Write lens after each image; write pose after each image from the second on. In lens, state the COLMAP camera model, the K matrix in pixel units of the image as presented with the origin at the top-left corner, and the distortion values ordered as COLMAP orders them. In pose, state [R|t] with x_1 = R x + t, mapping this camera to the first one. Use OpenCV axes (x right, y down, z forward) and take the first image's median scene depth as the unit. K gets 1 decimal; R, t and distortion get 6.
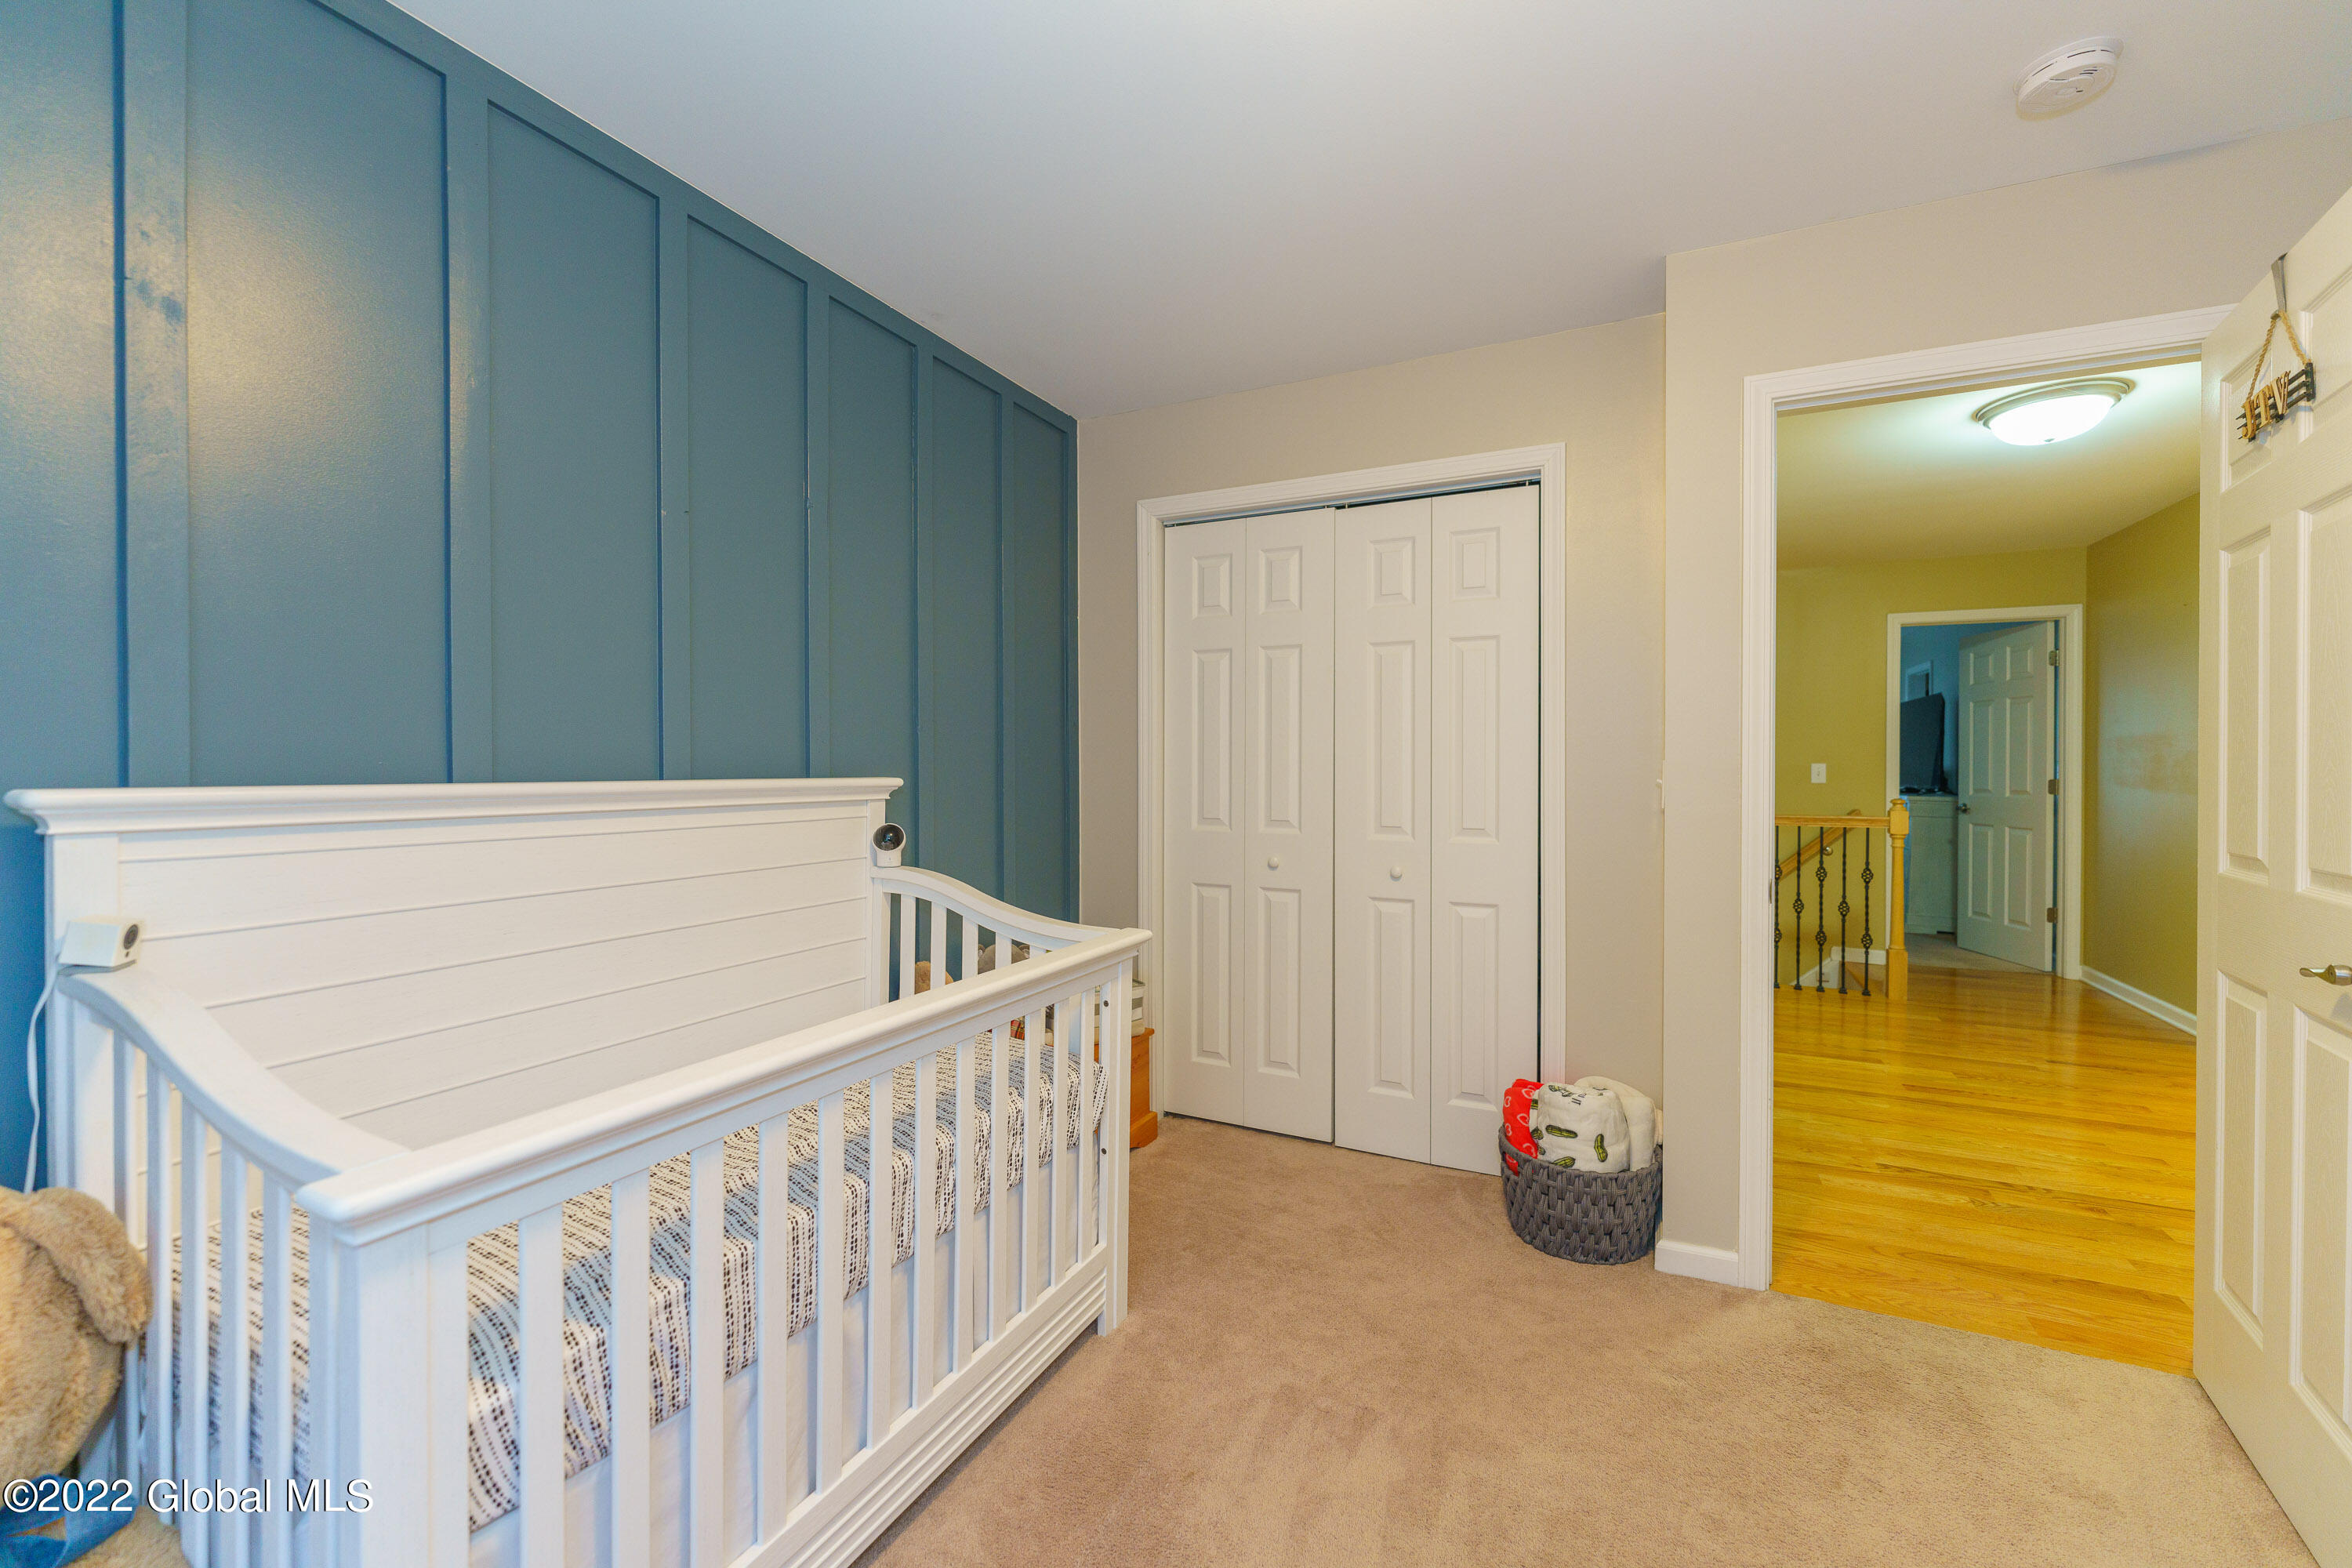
lens RADIAL K [[945.7, 0, 1176.4], [0, 945.7, 772.7], [0, 0, 1]] dist [-0.005128, 0.000591]
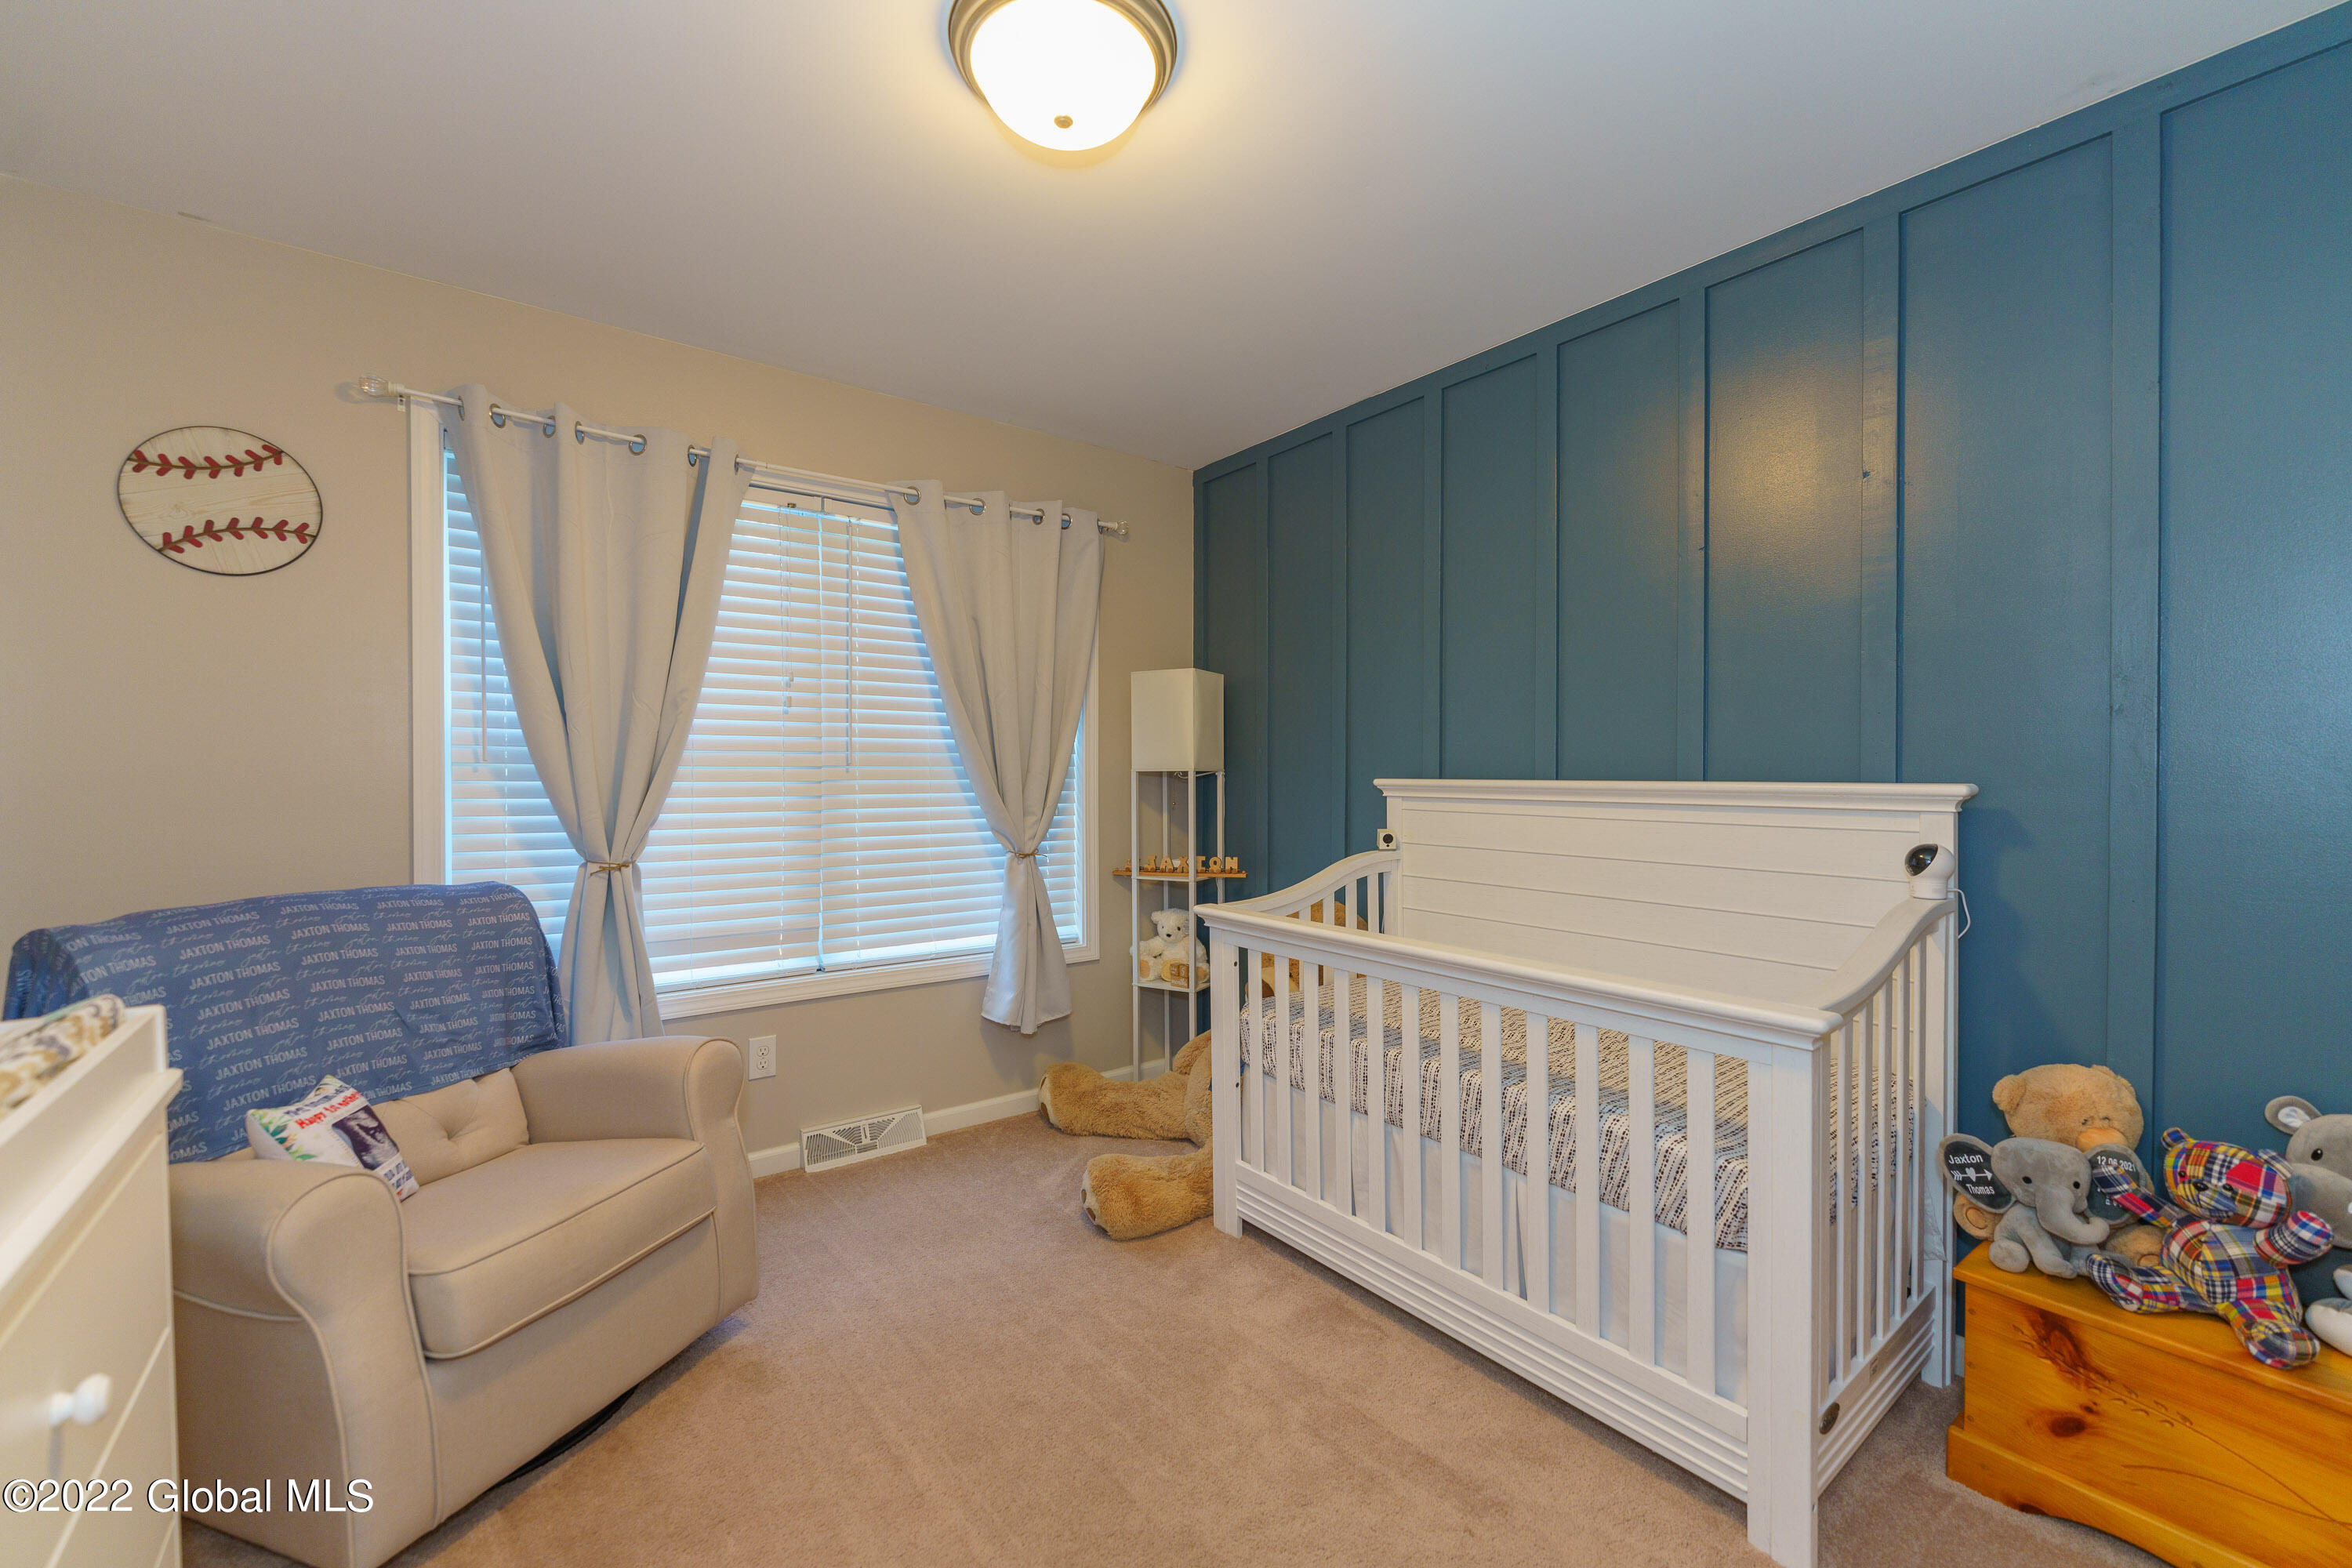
lens RADIAL K [[945.7, 0, 1176.9], [0, 945.7, 777.6], [0, 0, 1]] dist [-0.005128, 0.000591]
pose [[-0.447010, 0.008558, -0.894488, 0.817586], [-0.001660, 0.999945, 0.010397, -0.008051], [0.894527, 0.006133, -0.446971, 0.966168]]
